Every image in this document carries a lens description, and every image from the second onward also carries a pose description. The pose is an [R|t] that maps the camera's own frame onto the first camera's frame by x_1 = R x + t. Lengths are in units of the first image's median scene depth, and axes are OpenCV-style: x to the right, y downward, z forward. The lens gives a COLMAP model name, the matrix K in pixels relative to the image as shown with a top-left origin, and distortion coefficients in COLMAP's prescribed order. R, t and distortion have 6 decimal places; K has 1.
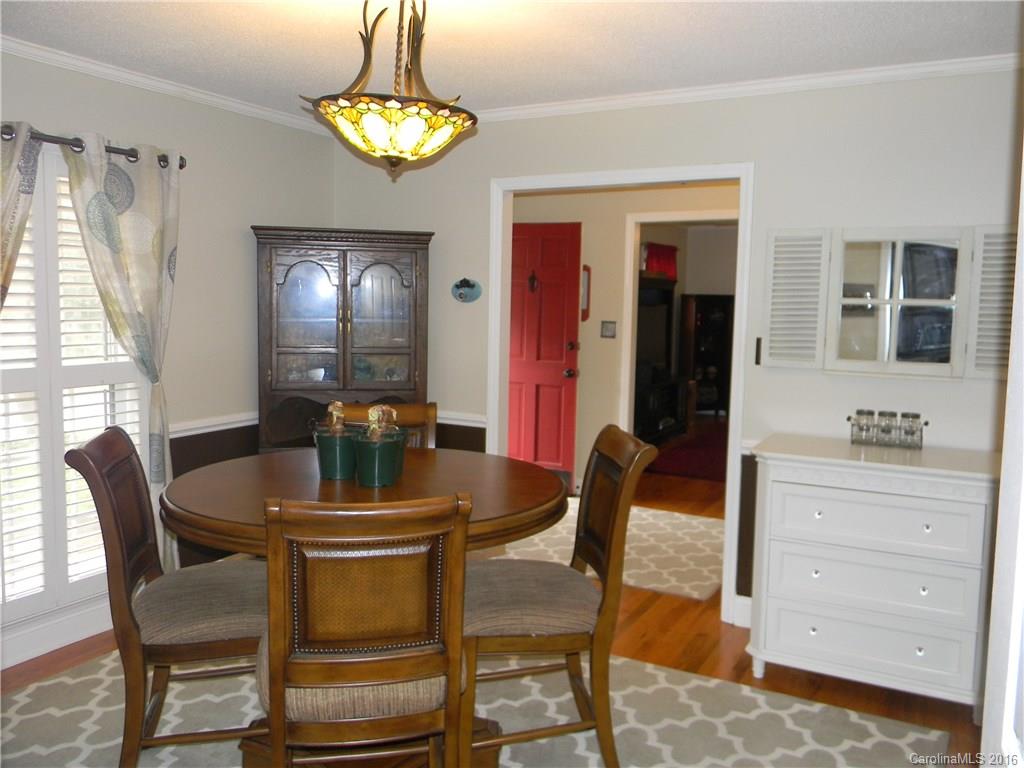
lens RADIAL K [[826.5, 0, 510.0], [0, 826.5, 381.3], [0, 0, 1]] dist [0.006605, -0.021145]
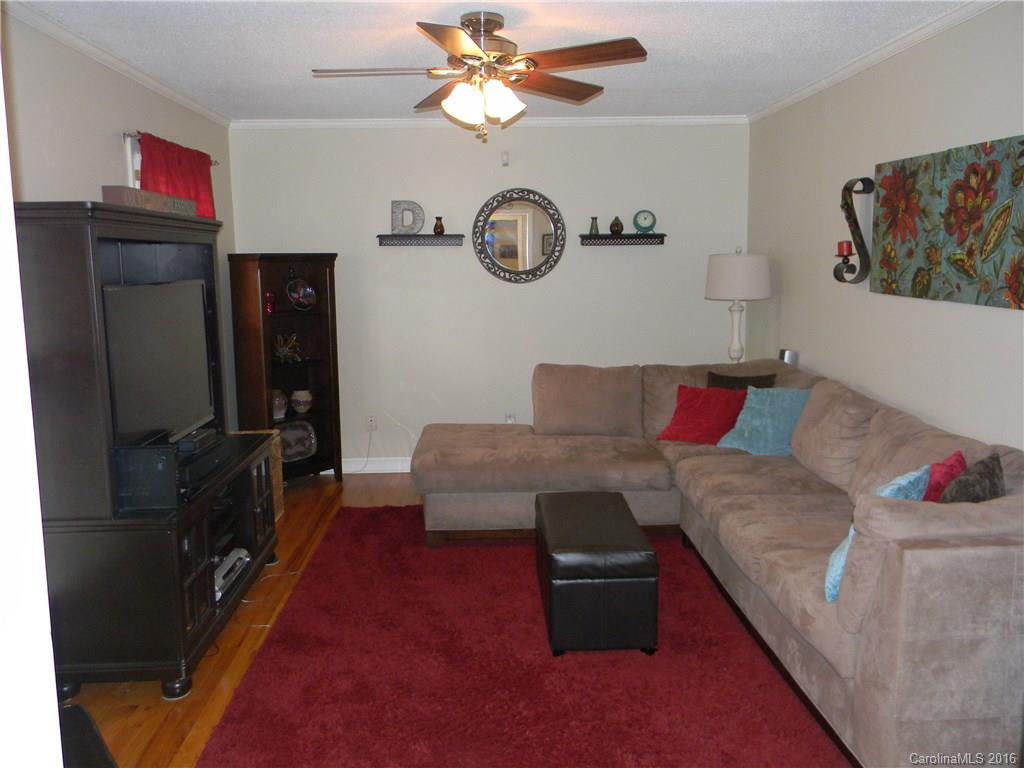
lens RADIAL K [[826.5, 0, 507.4], [0, 826.5, 383.2], [0, 0, 1]] dist [0.006605, -0.021145]
pose [[0.855942, -0.092200, 0.508785, 0.150511], [0.066880, 0.995450, 0.067877, -0.084545], [-0.512728, -0.024072, 0.858214, 0.814006]]
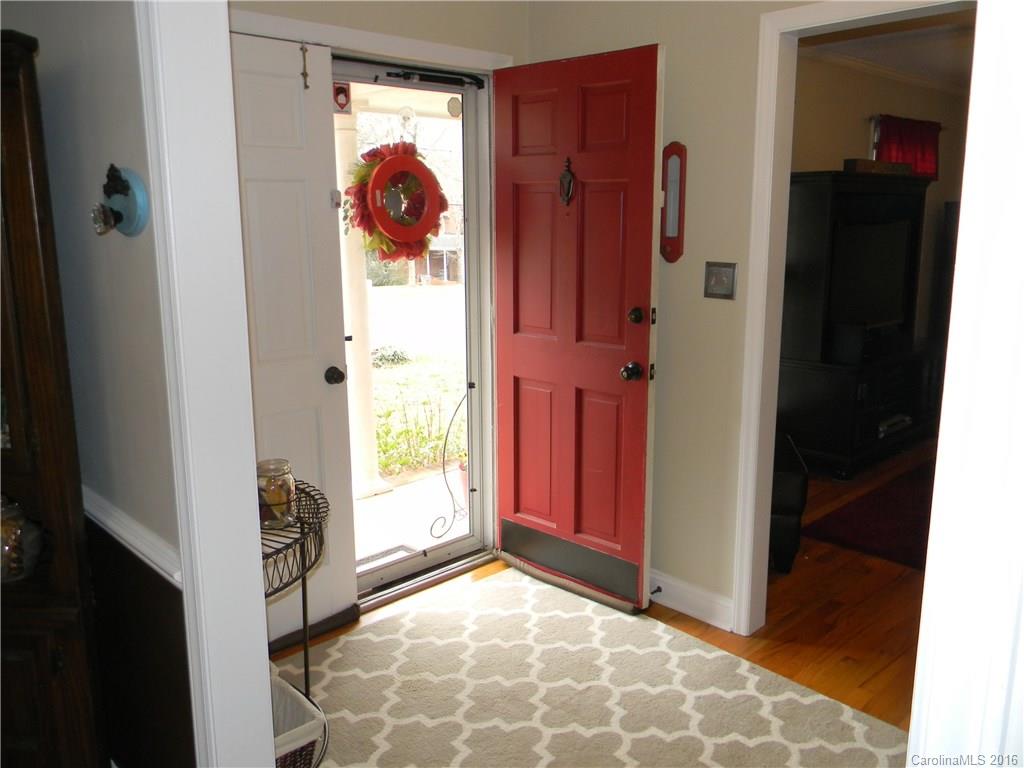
lens RADIAL K [[826.5, 0, 512.9], [0, 826.5, 382.0], [0, 0, 1]] dist [0.006605, -0.021145]
pose [[0.954657, 0.036125, -0.295508, 0.145127], [-0.007735, 0.995285, 0.096685, -0.048960], [0.297607, -0.090015, 0.950435, 0.510870]]
